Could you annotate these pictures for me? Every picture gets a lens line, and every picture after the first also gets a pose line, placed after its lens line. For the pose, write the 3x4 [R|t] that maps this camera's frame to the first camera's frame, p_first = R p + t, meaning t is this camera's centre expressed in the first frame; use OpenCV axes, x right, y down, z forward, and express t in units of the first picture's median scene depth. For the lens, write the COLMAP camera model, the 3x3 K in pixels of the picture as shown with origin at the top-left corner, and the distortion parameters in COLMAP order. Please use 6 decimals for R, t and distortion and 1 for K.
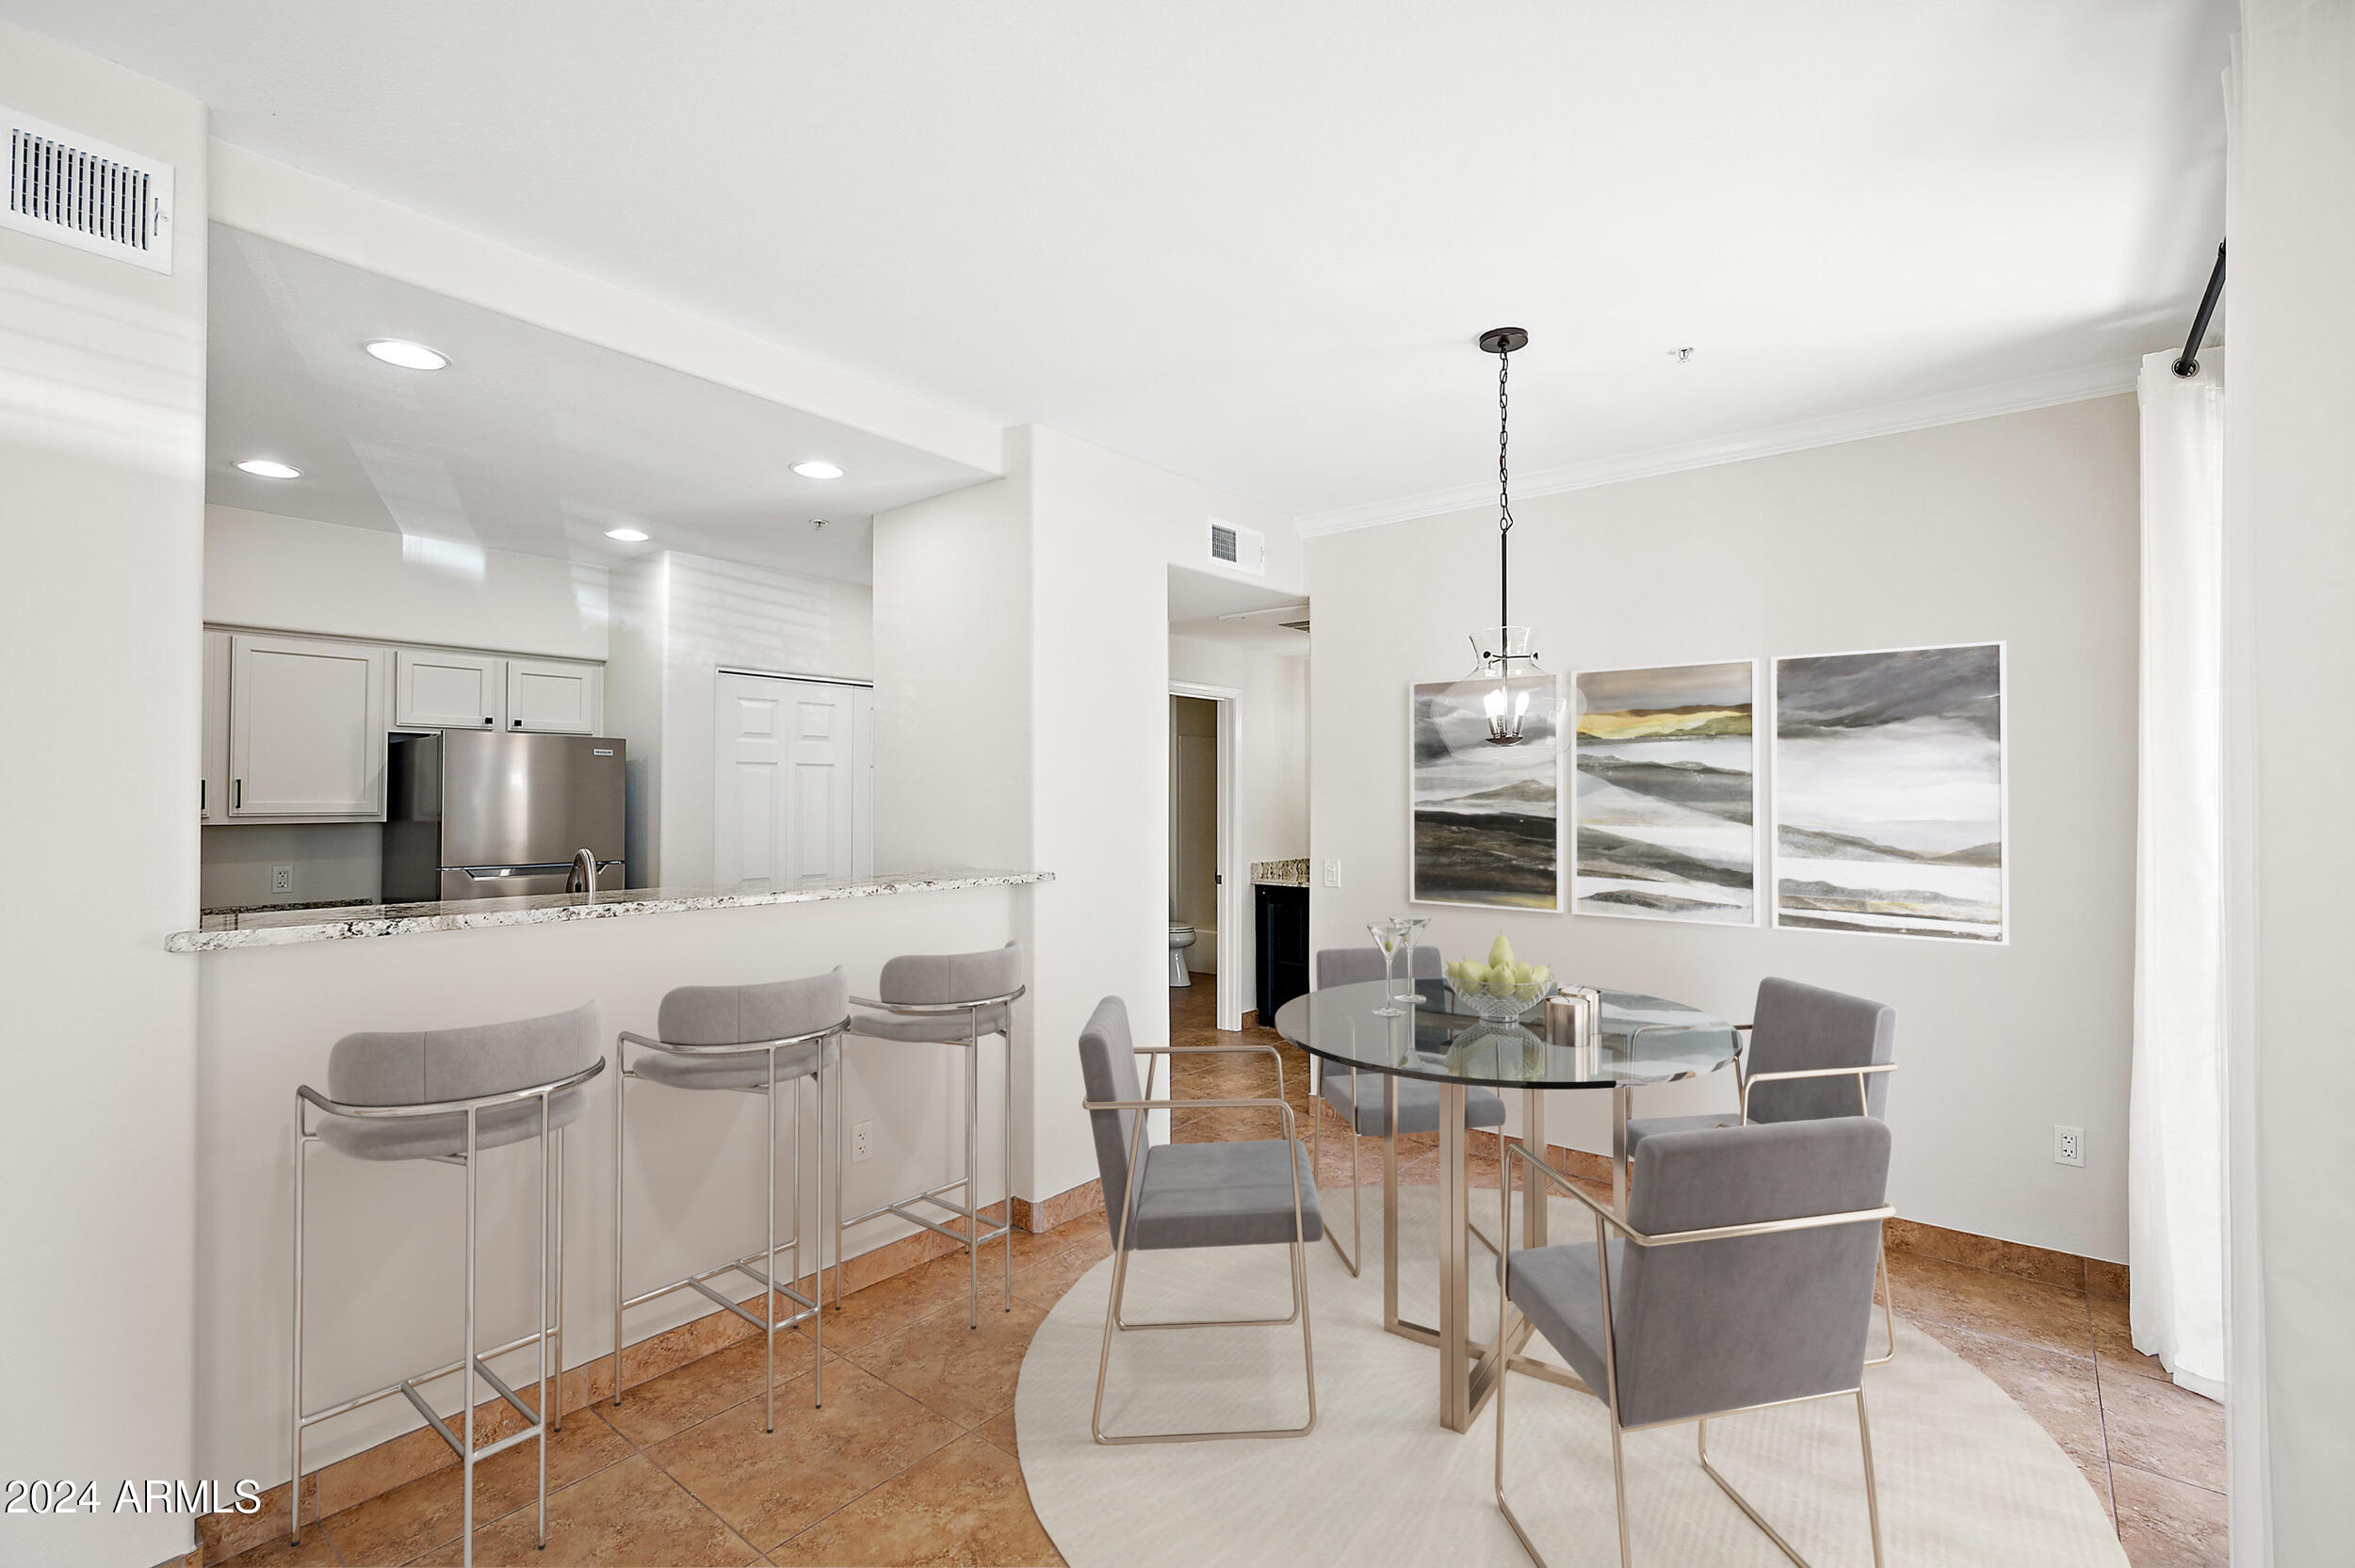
lens RADIAL K [[1040.6, 0, 1174.4], [0, 1040.6, 767.2], [0, 0, 1]] dist [-0.000195, -0.000406]
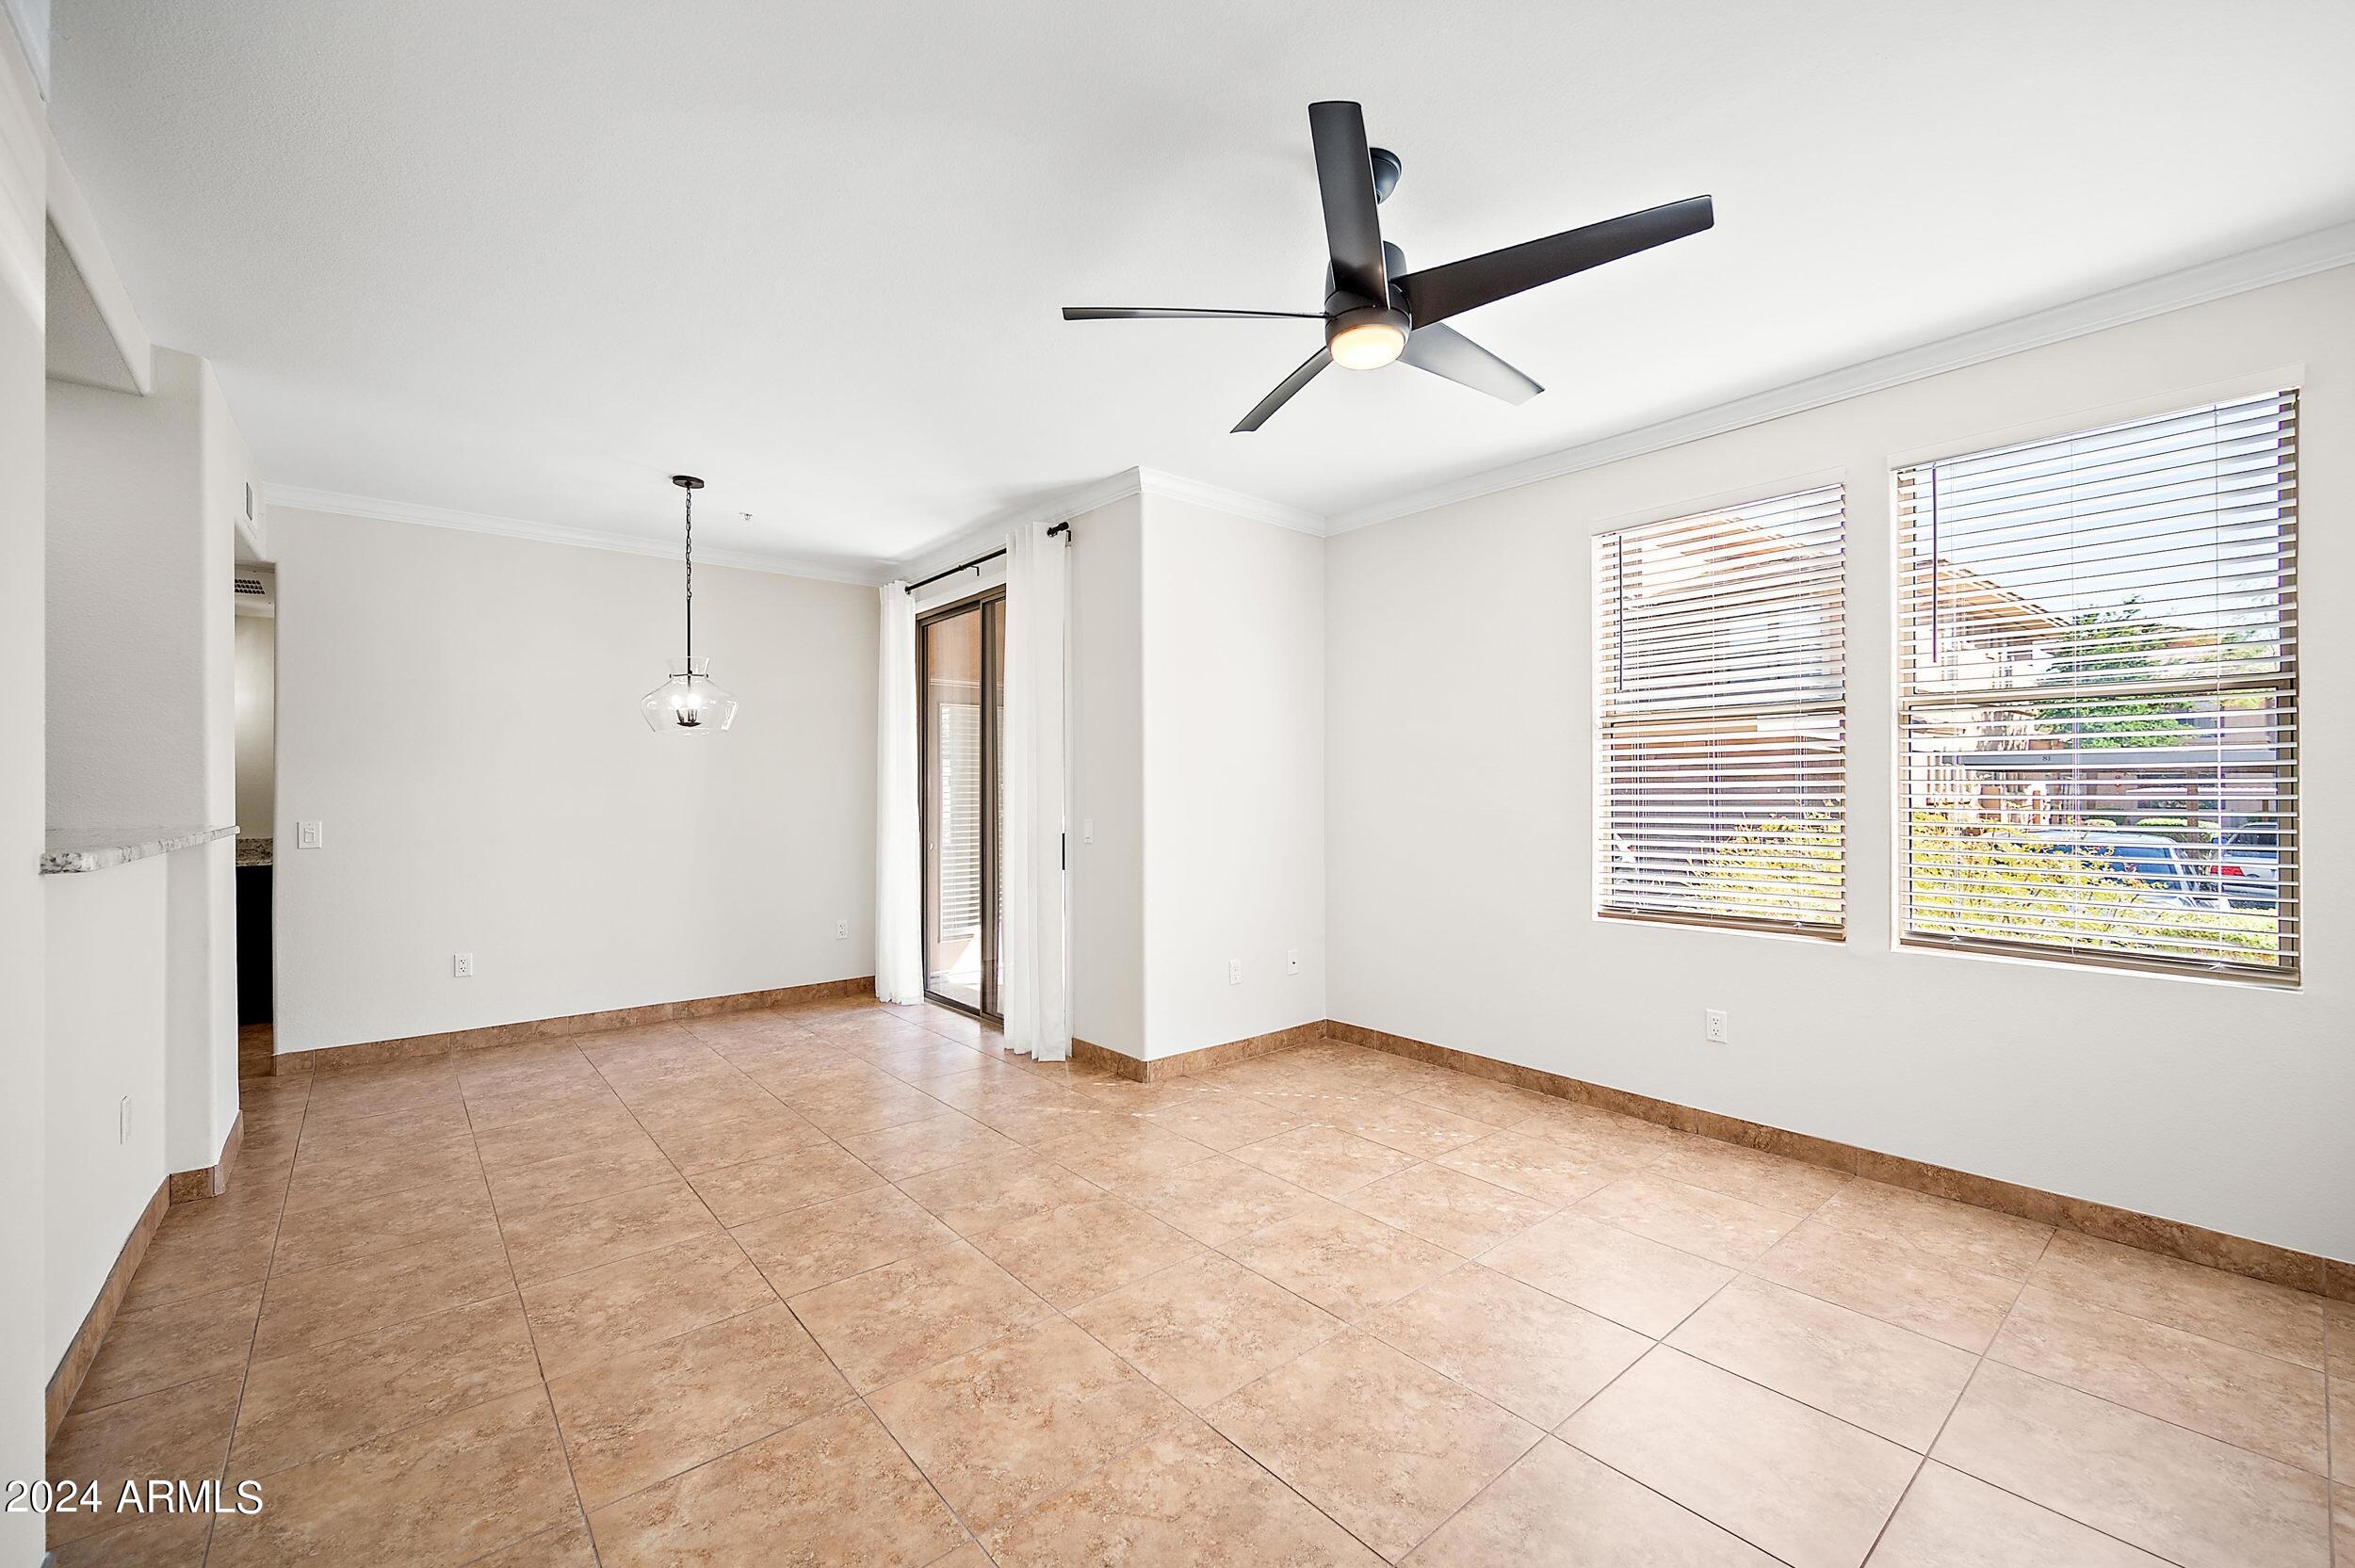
lens RADIAL K [[951.2, 0, 1177.5], [0, 951.2, 784.0], [0, 0, 1]] dist [-0.000292, -0.000202]
pose [[0.187850, 0.005798, 0.982181, -1.194081], [-0.022906, 0.999736, -0.001521, 0.060578], [-0.981931, -0.022212, 0.187934, -0.058663]]
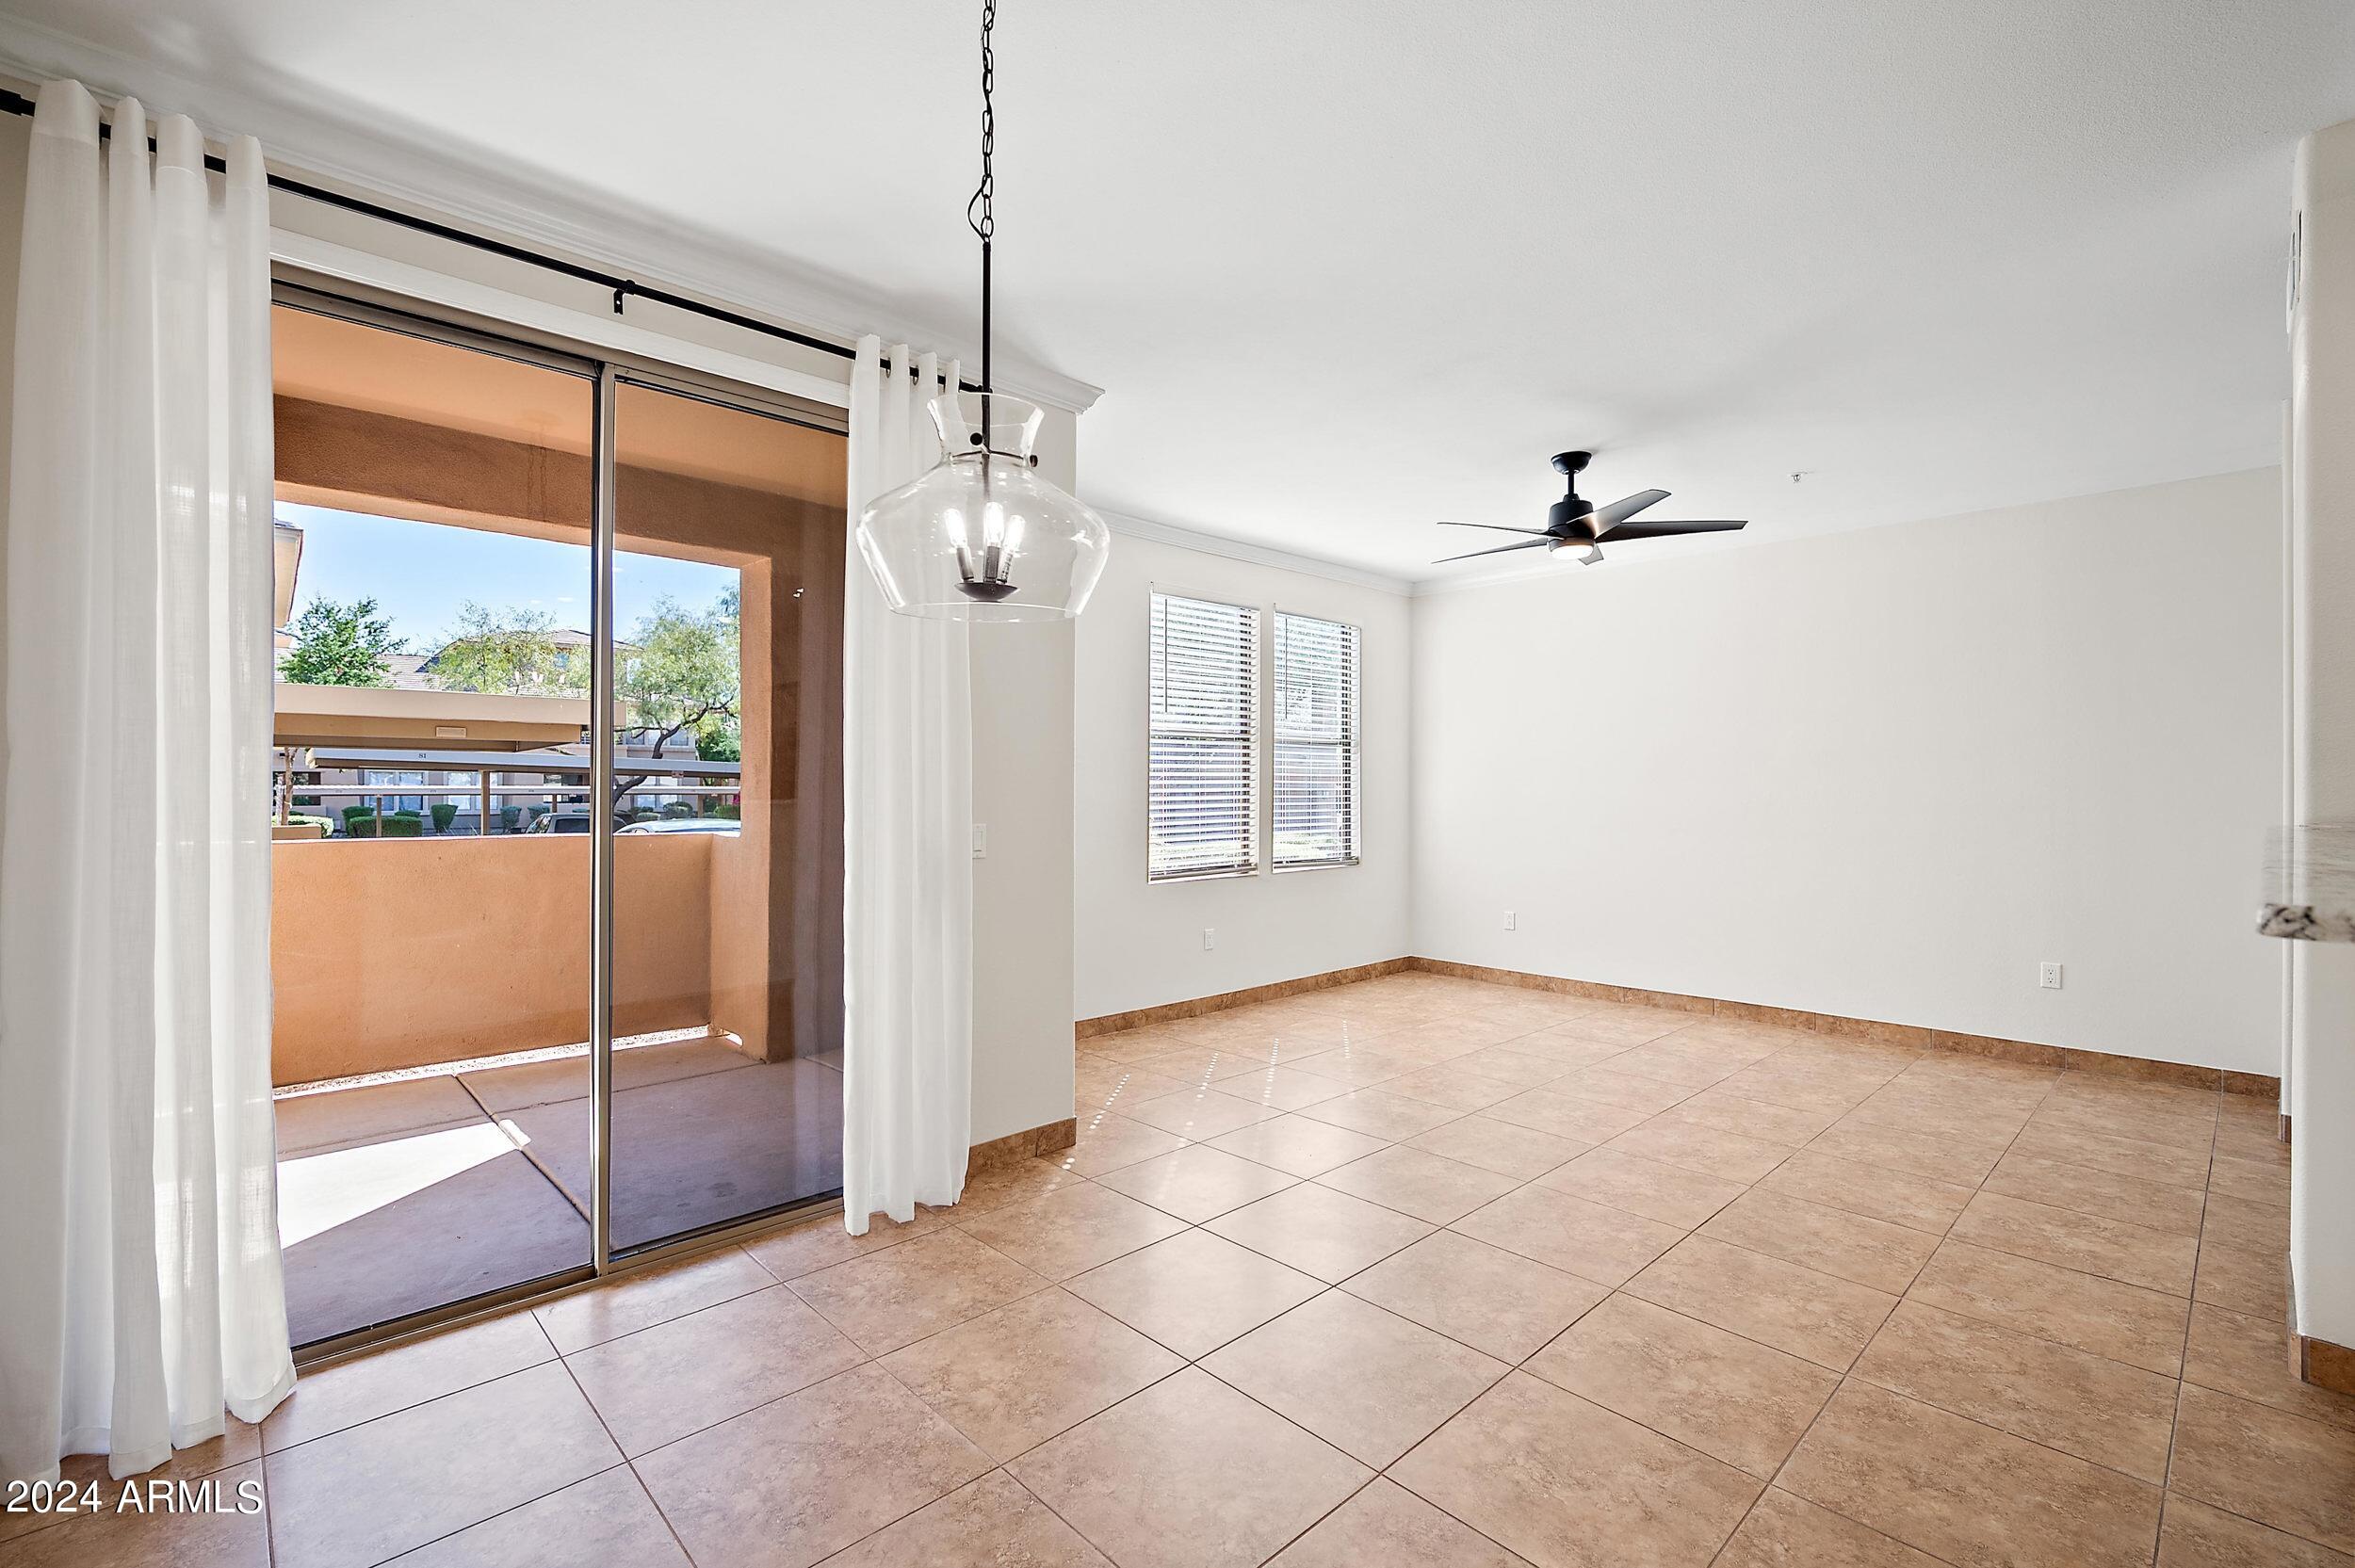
lens RADIAL K [[1034.4, 0, 1183.8], [0, 1034.4, 794.5], [0, 0, 1]] dist [0.000177, 0.000215]
pose [[-0.991825, -0.002220, 0.127583, 0.149541], [-0.004749, 0.999798, -0.019524, 0.117444], [-0.127514, -0.019970, -0.991636, 1.822092]]
